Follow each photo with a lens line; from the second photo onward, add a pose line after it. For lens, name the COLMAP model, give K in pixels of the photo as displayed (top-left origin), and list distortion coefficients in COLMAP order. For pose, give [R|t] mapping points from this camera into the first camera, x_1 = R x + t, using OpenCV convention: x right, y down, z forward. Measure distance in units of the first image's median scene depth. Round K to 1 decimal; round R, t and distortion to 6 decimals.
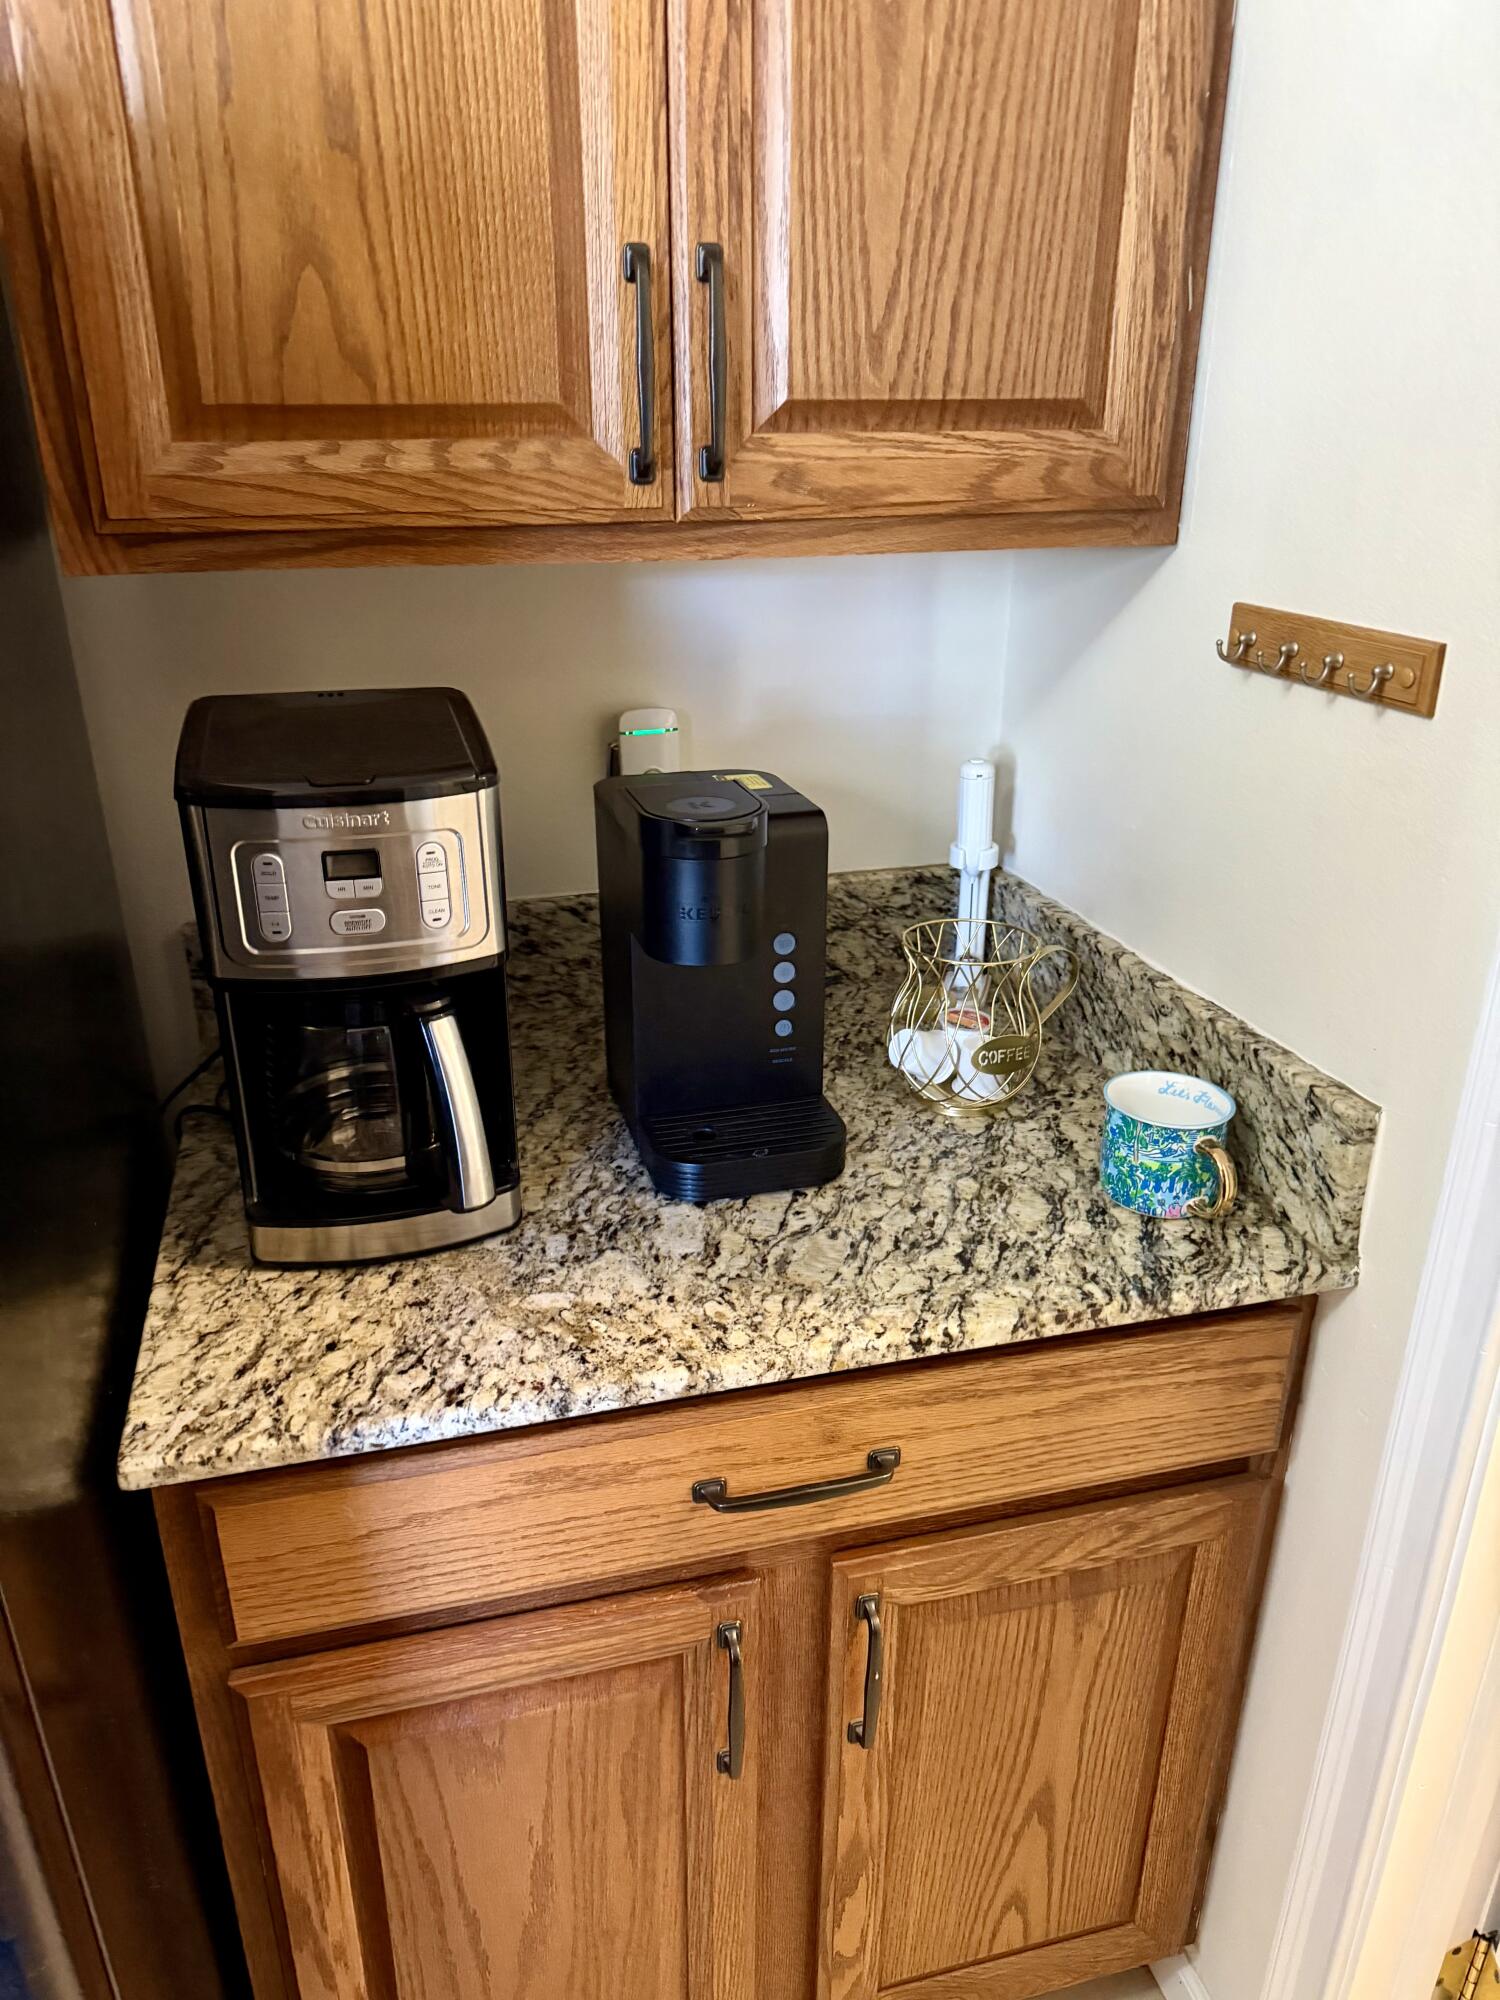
lens RADIAL K [[1423.9, 0, 749.6], [0, 1423.9, 985.3], [0, 0, 1]] dist [0.000452, -0.004409]
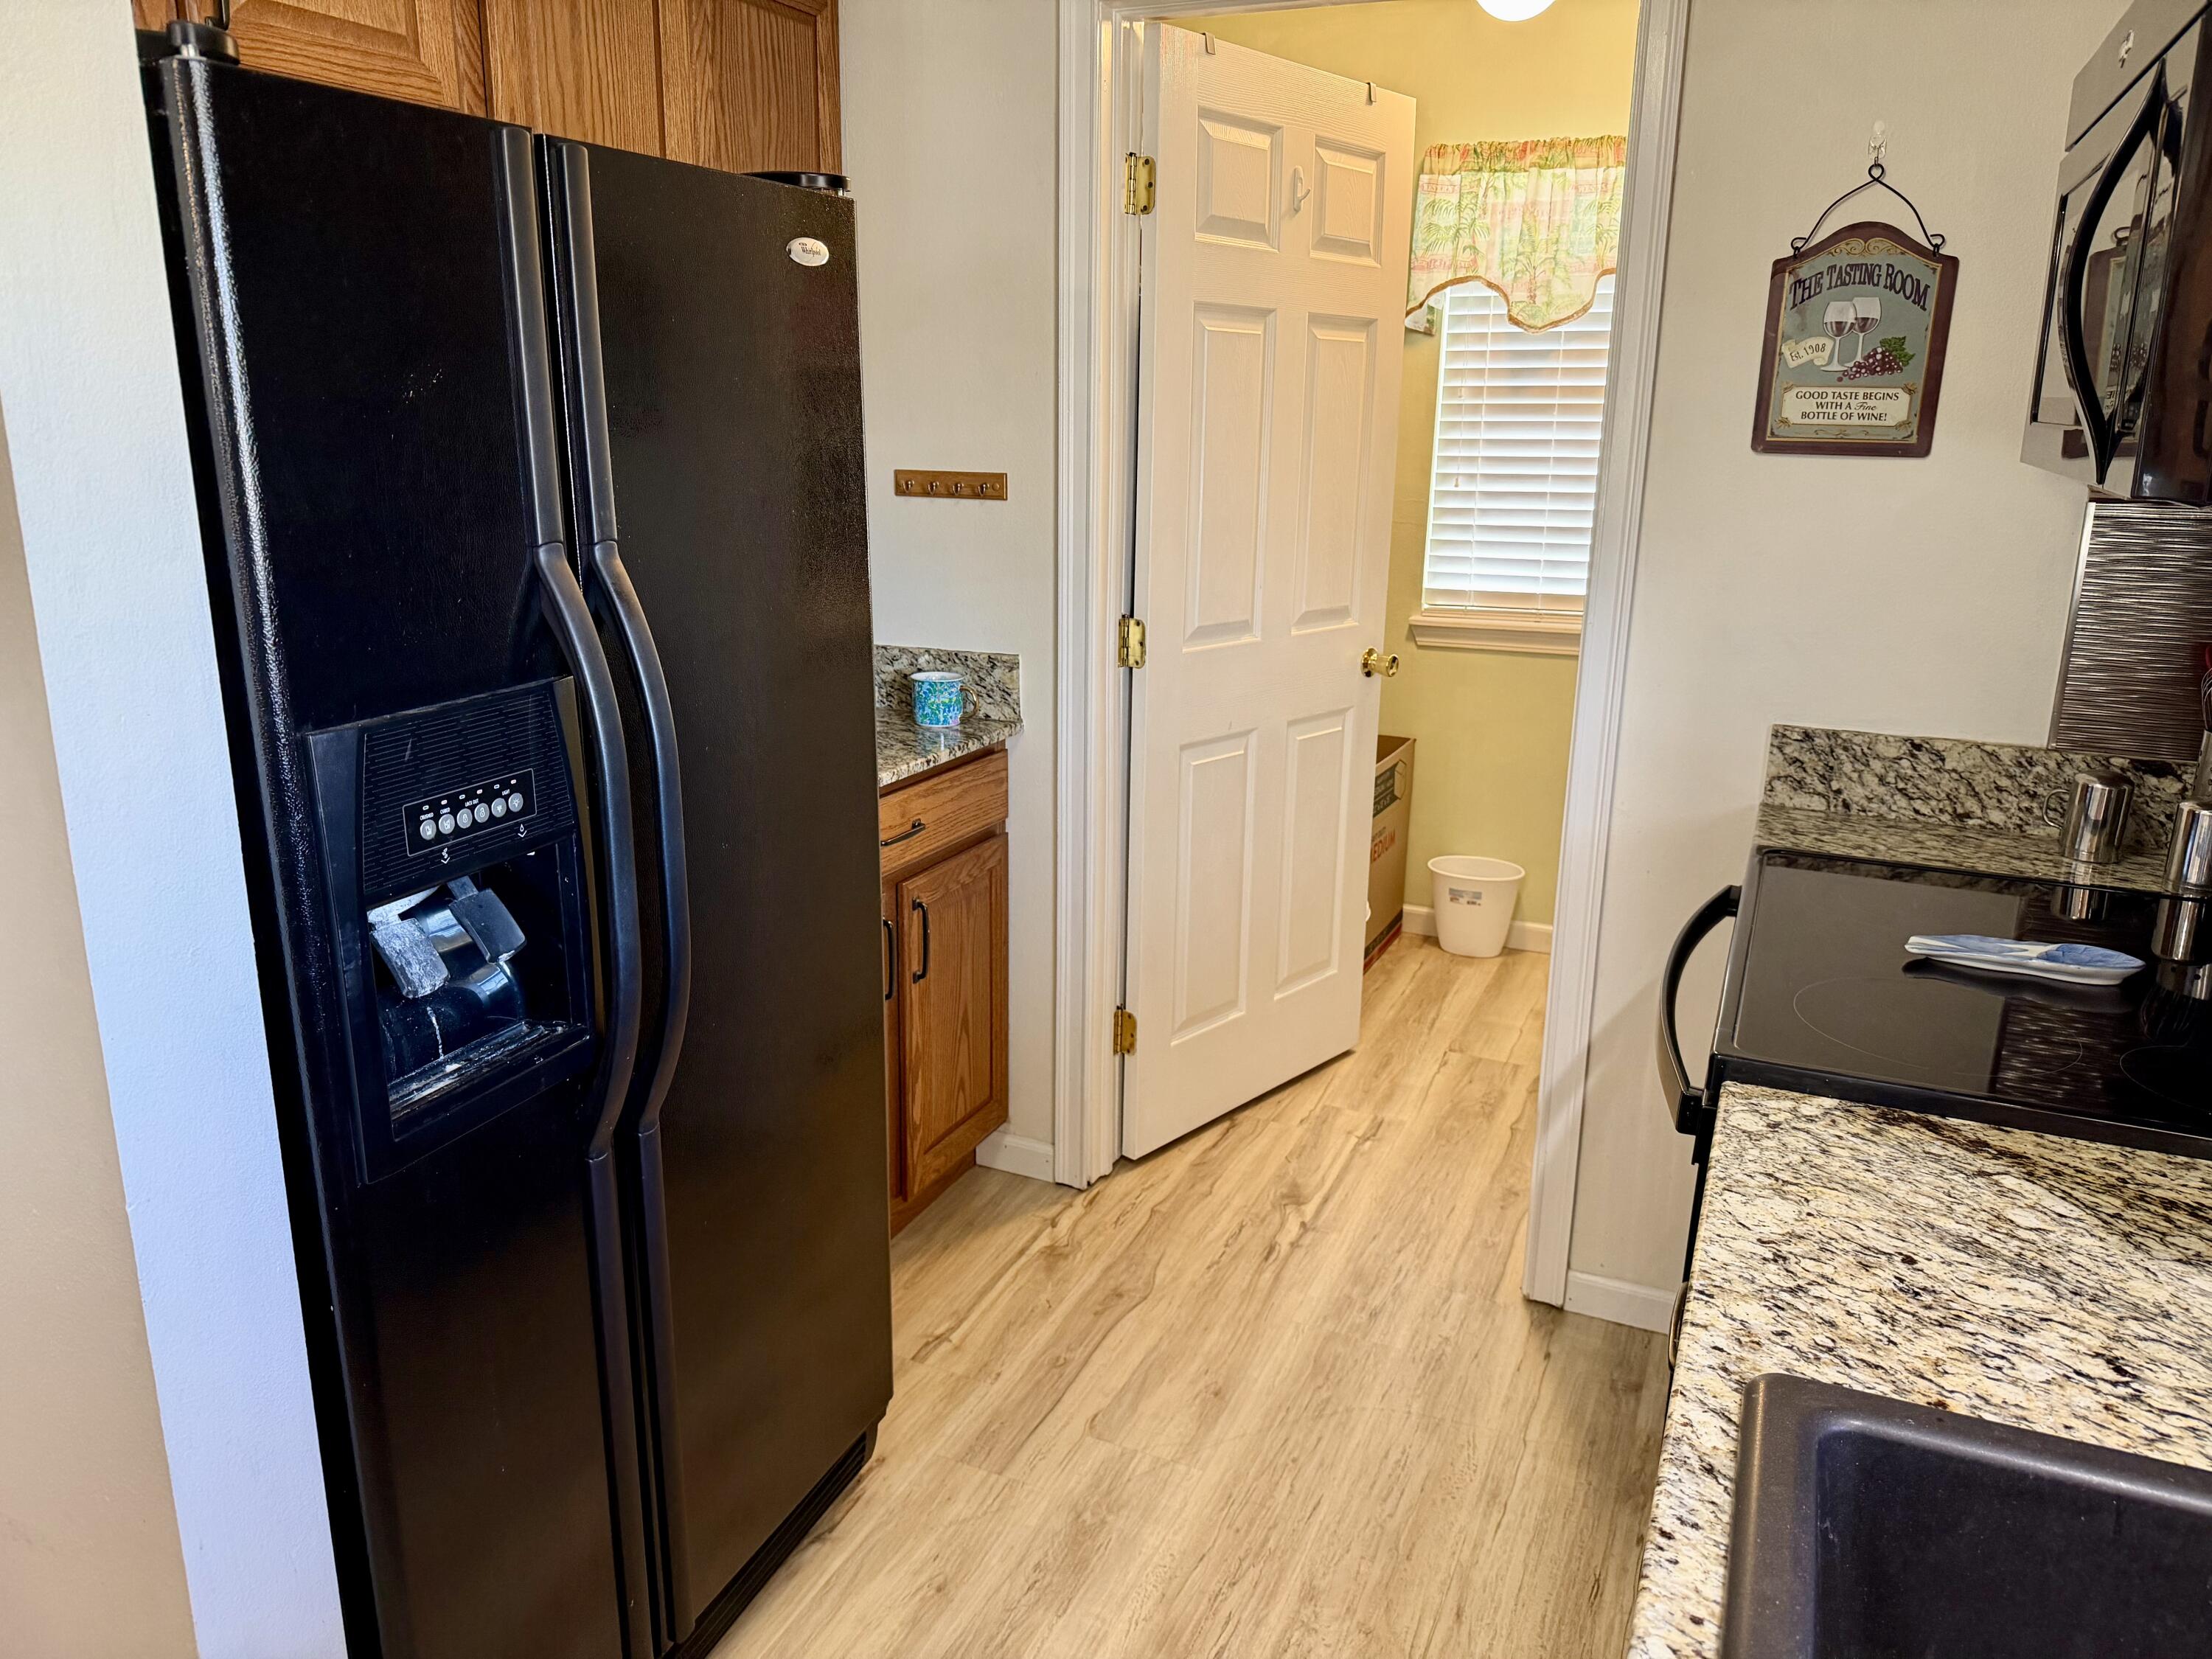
lens RADIAL K [[1574.8, 0, 1100.0], [0, 1574.8, 830.2], [0, 0, 1]] dist [0.000452, -0.004409]
pose [[0.644235, -0.210579, 0.735267, -1.520811], [0.284445, 0.958360, 0.025244, 0.341128], [-0.709967, 0.192880, 0.677307, -0.904395]]
